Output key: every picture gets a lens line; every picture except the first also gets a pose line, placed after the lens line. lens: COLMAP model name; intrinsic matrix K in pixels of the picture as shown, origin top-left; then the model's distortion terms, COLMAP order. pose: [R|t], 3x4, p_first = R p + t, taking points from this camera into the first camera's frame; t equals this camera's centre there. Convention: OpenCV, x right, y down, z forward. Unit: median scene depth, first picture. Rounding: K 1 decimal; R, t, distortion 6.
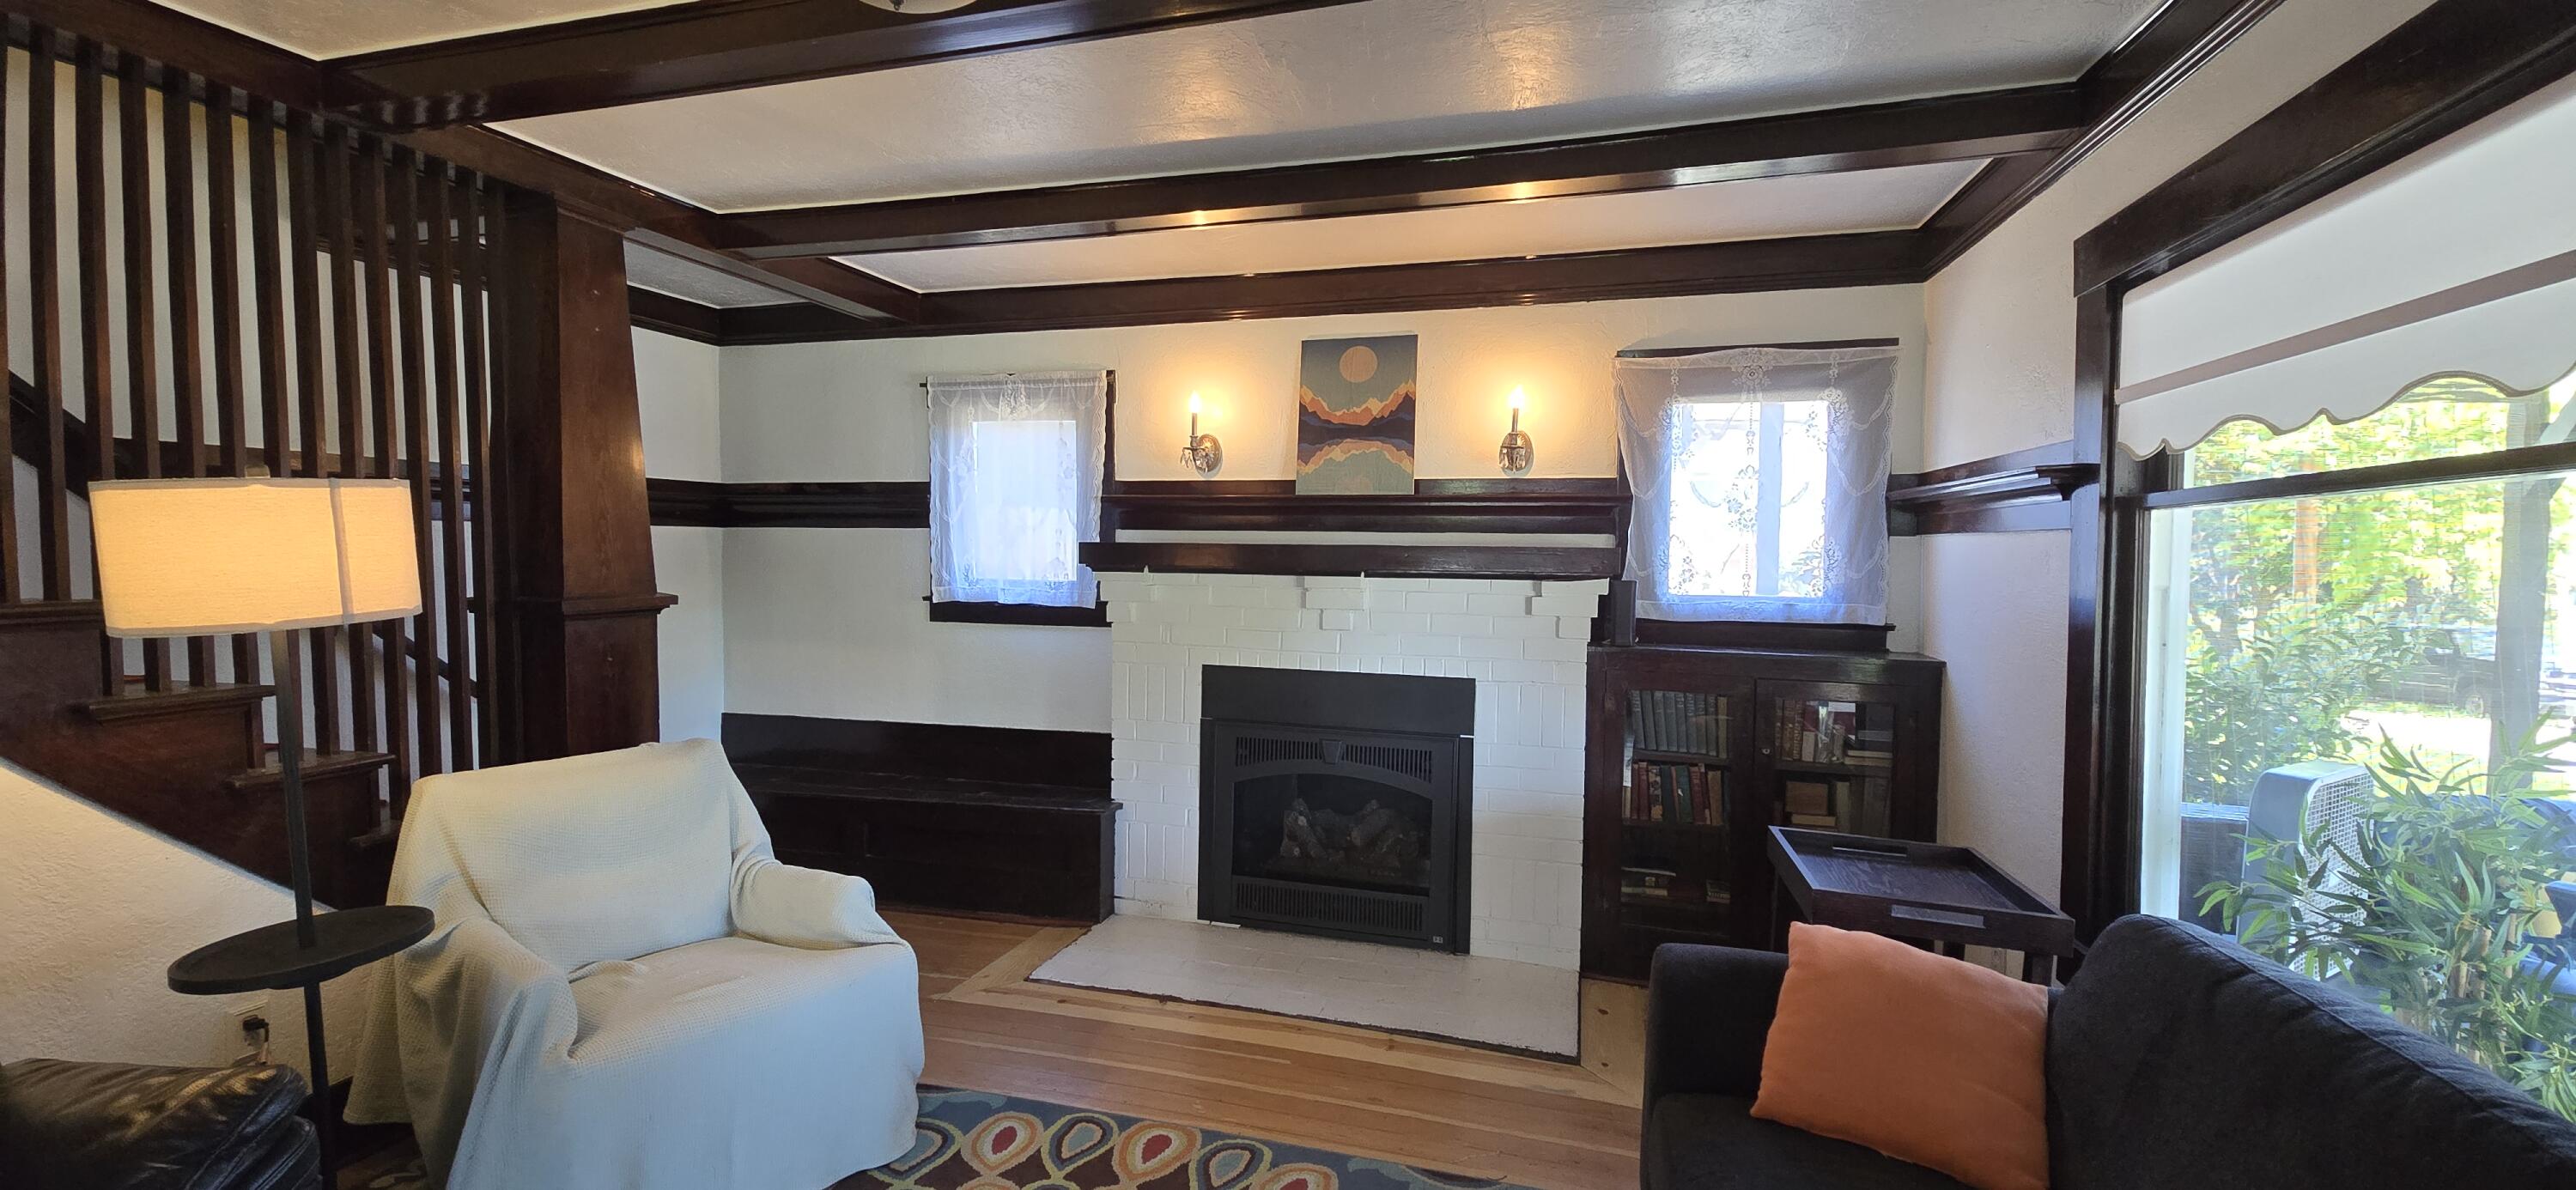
lens RADIAL K [[1044.1, 0, 1283.4], [0, 1044.1, 589.1], [0, 0, 1]] dist [-0.000421, -0.000381]
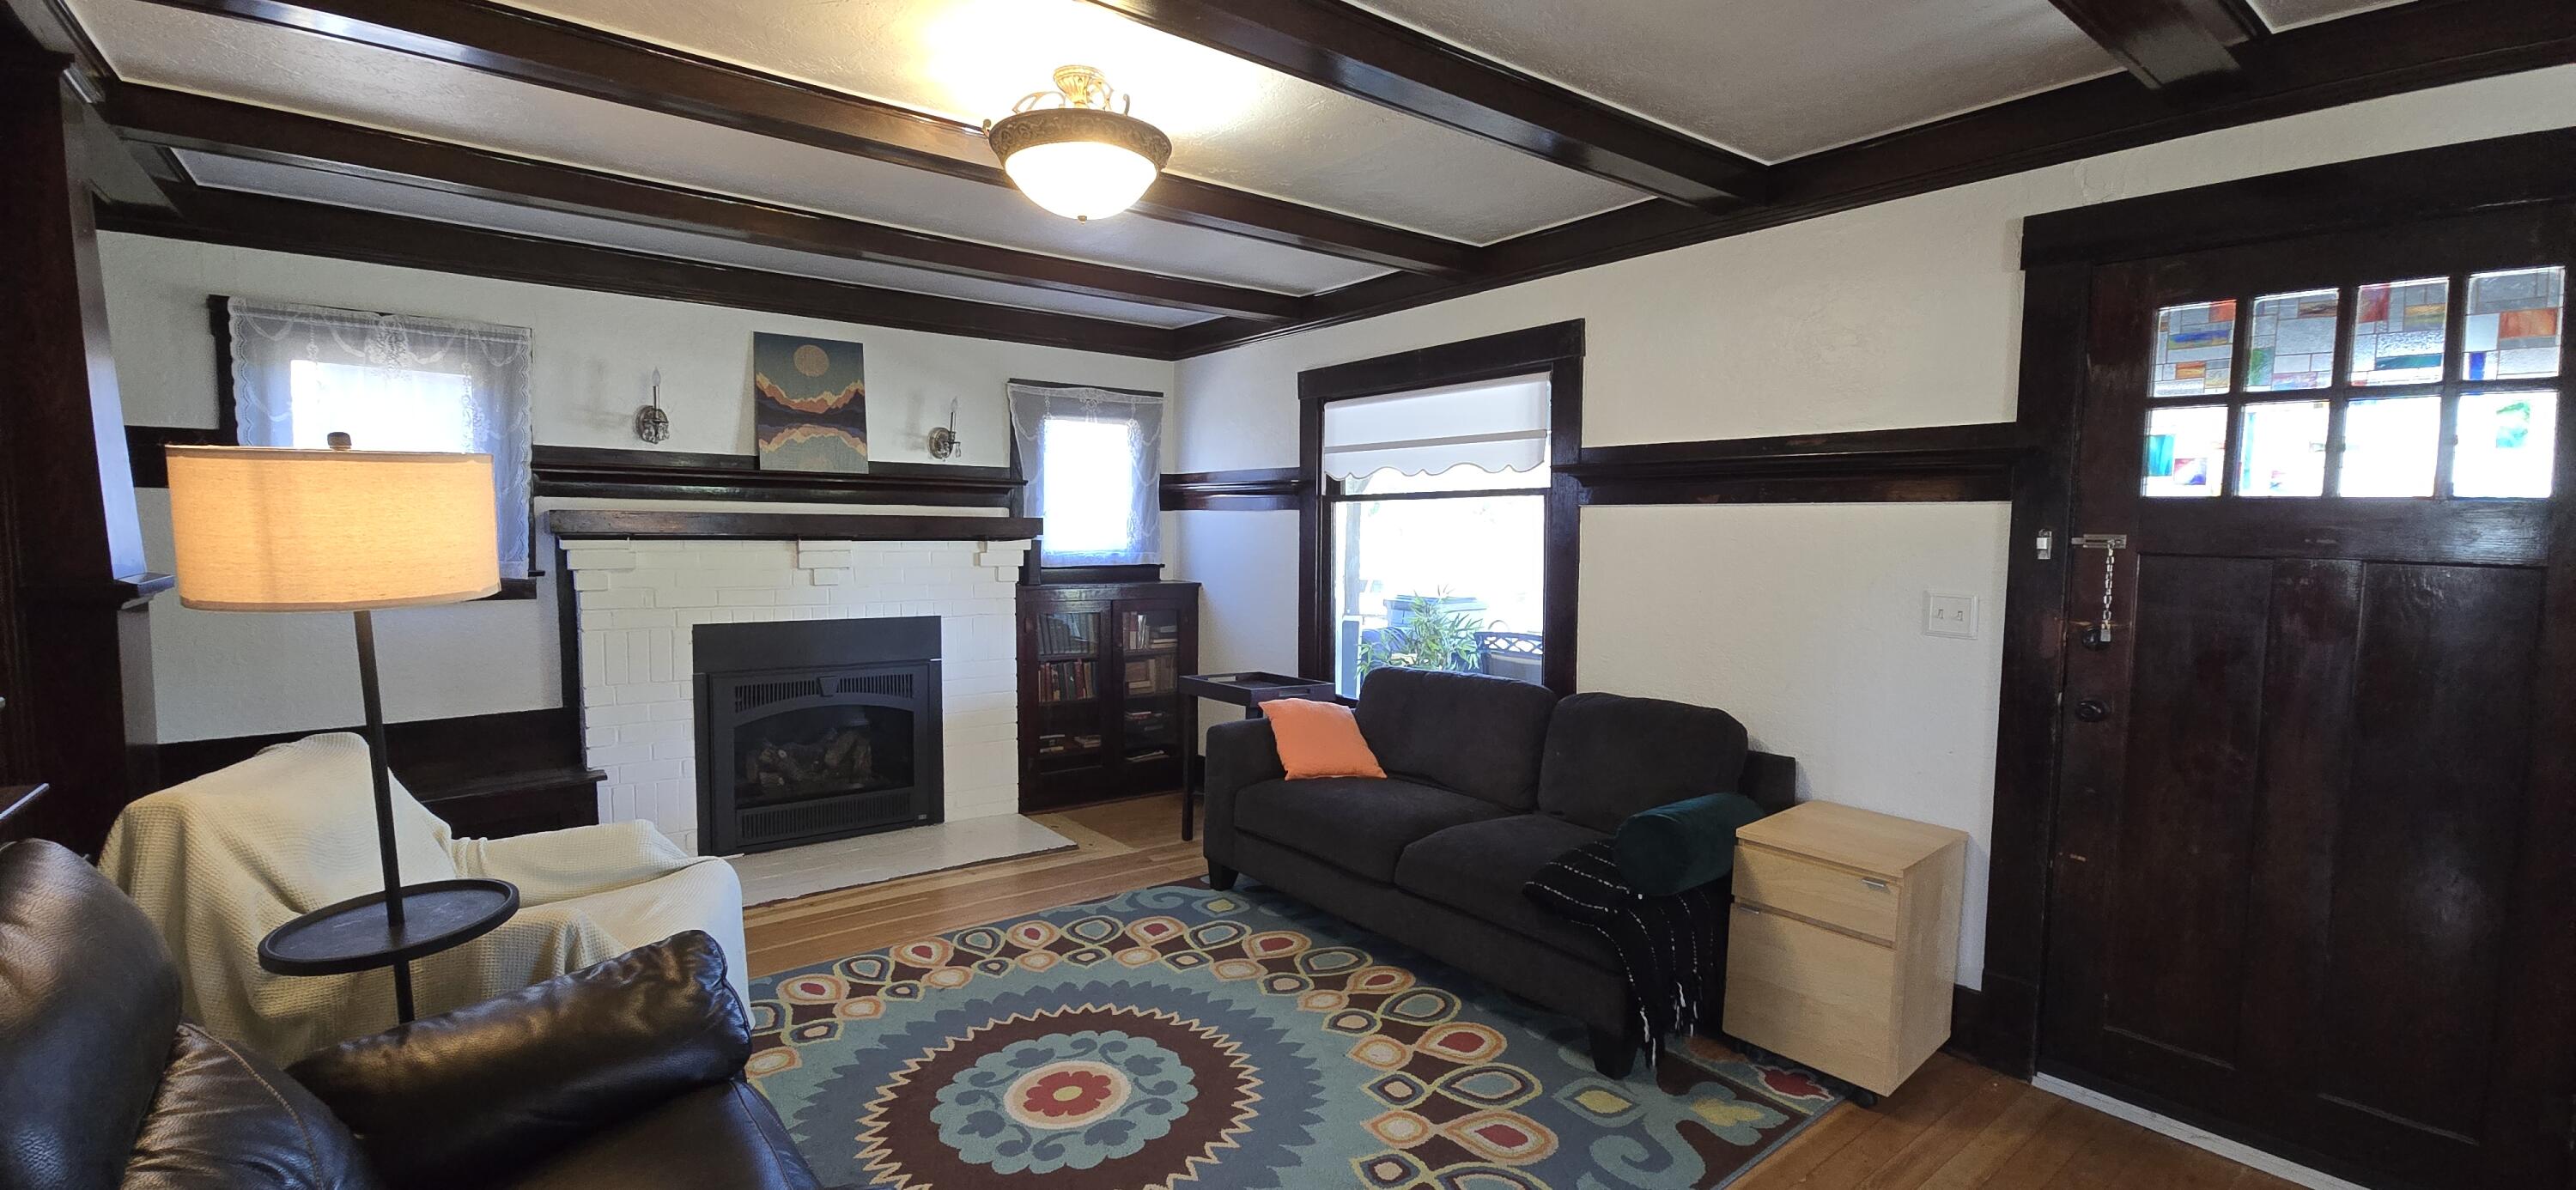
lens RADIAL K [[1044.1, 0, 1283.4], [0, 1044.1, 589.1], [0, 0, 1]] dist [-0.000421, -0.000381]
pose [[0.585344, -0.053221, 0.809036, -0.614387], [0.024874, 0.998552, 0.047691, -0.000705], [-0.810403, -0.007792, 0.585820, -0.130237]]
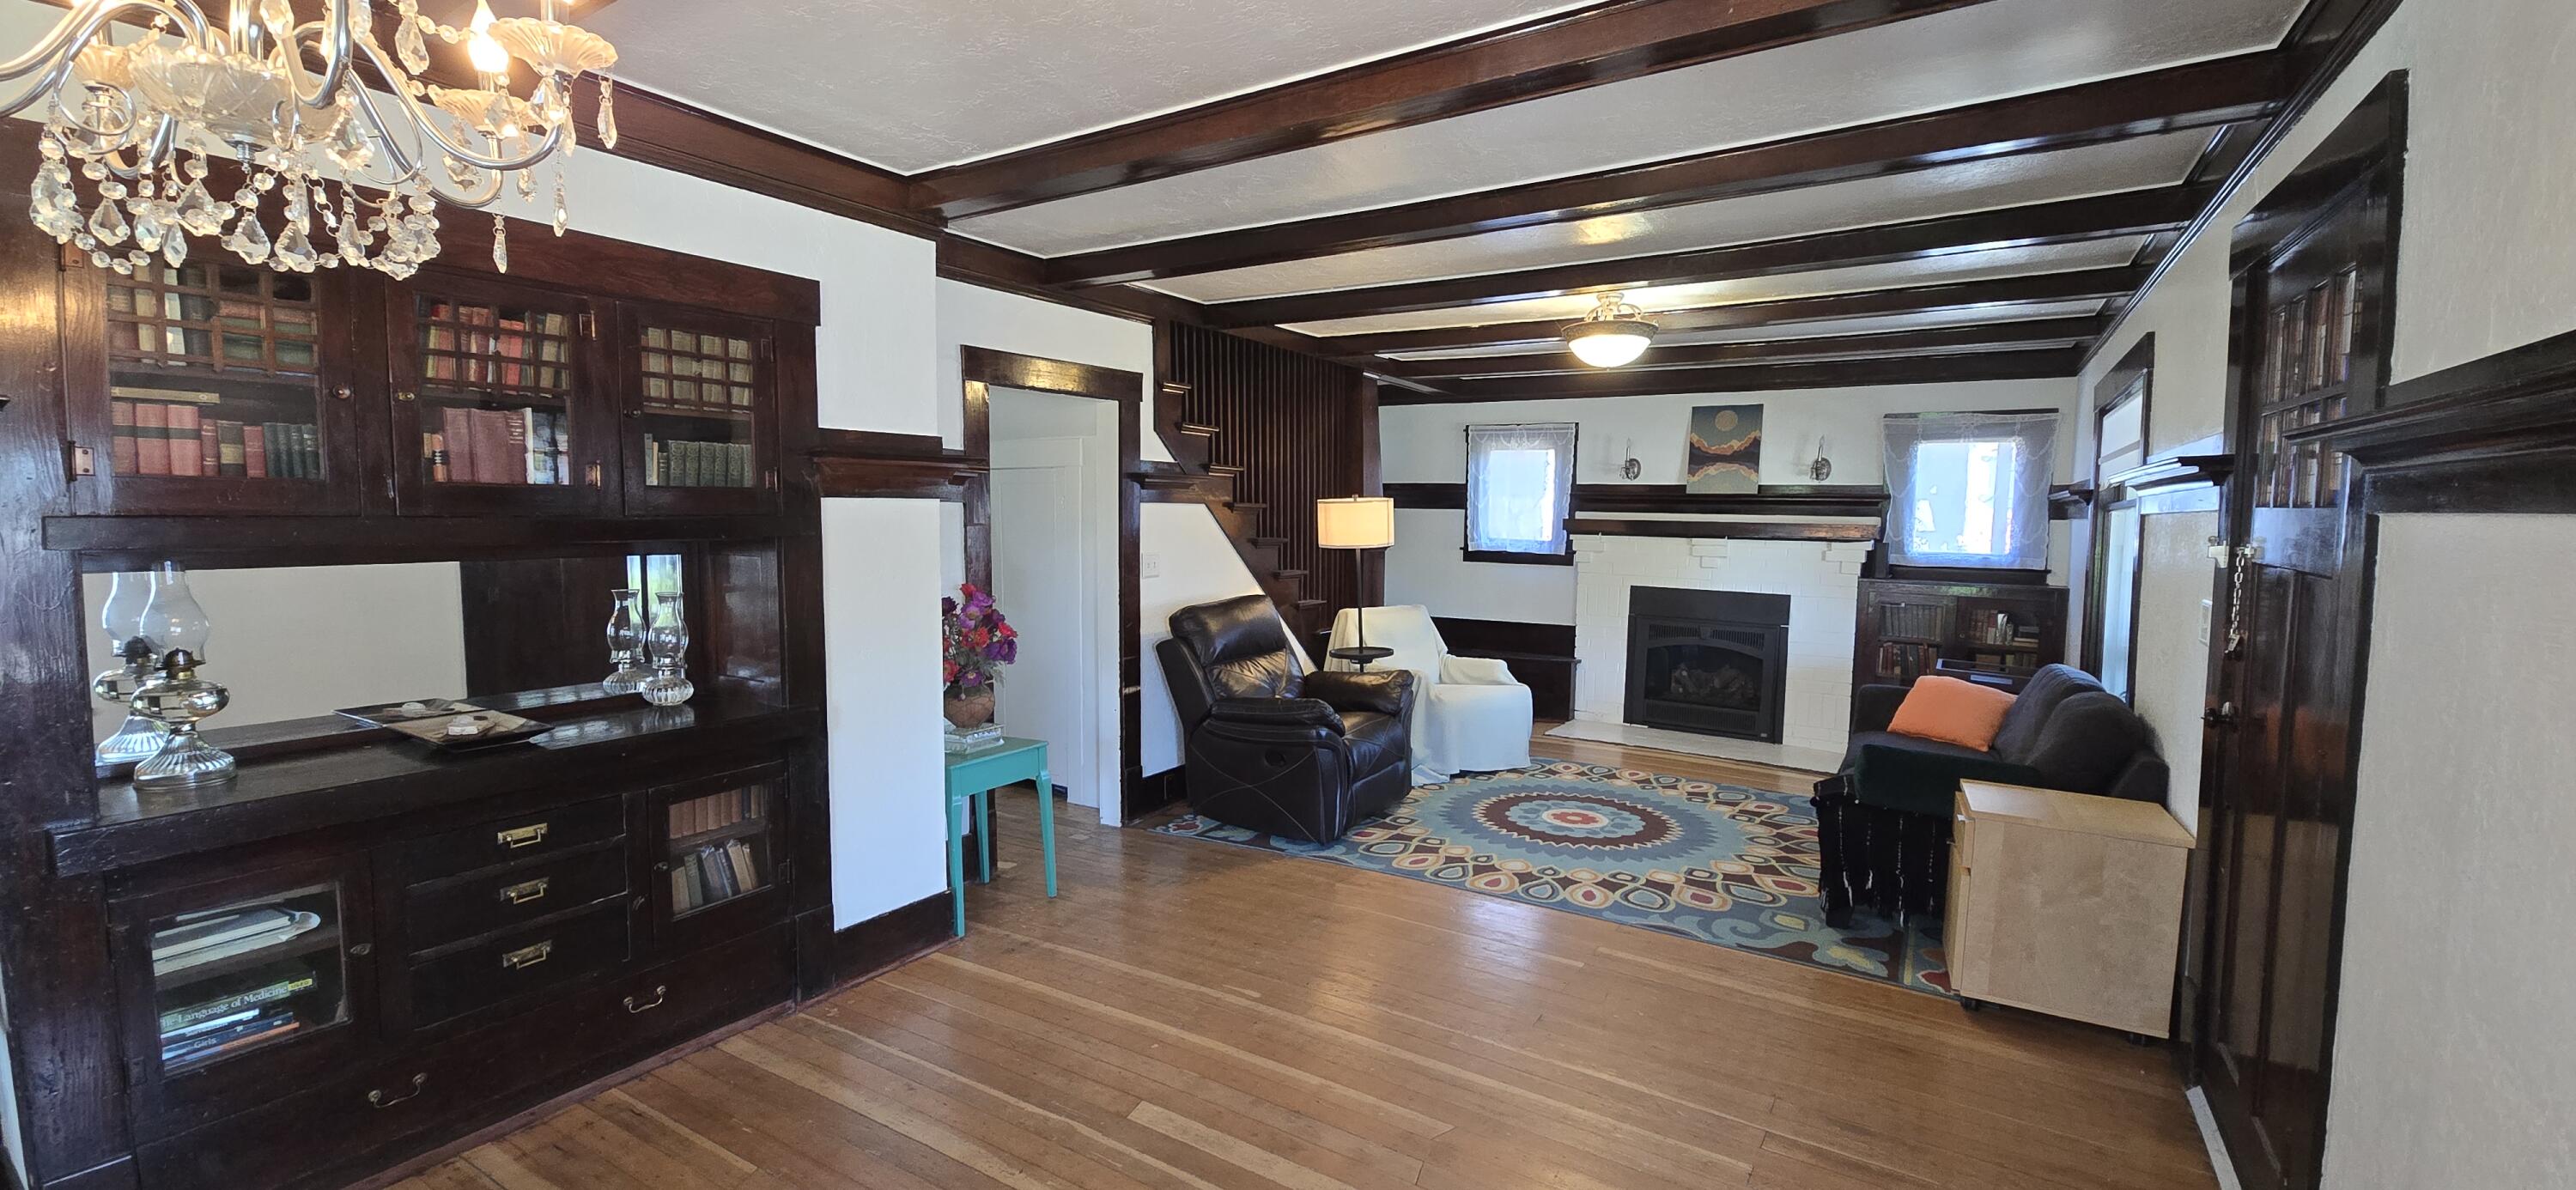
lens RADIAL K [[1044.1, 0, 1283.4], [0, 1044.1, 589.1], [0, 0, 1]] dist [-0.000421, -0.000381]
pose [[0.958860, 0.026899, -0.282602, -0.150337], [-0.017913, 0.999250, 0.034332, 0.027150], [0.283314, -0.027858, 0.958623, -0.988996]]
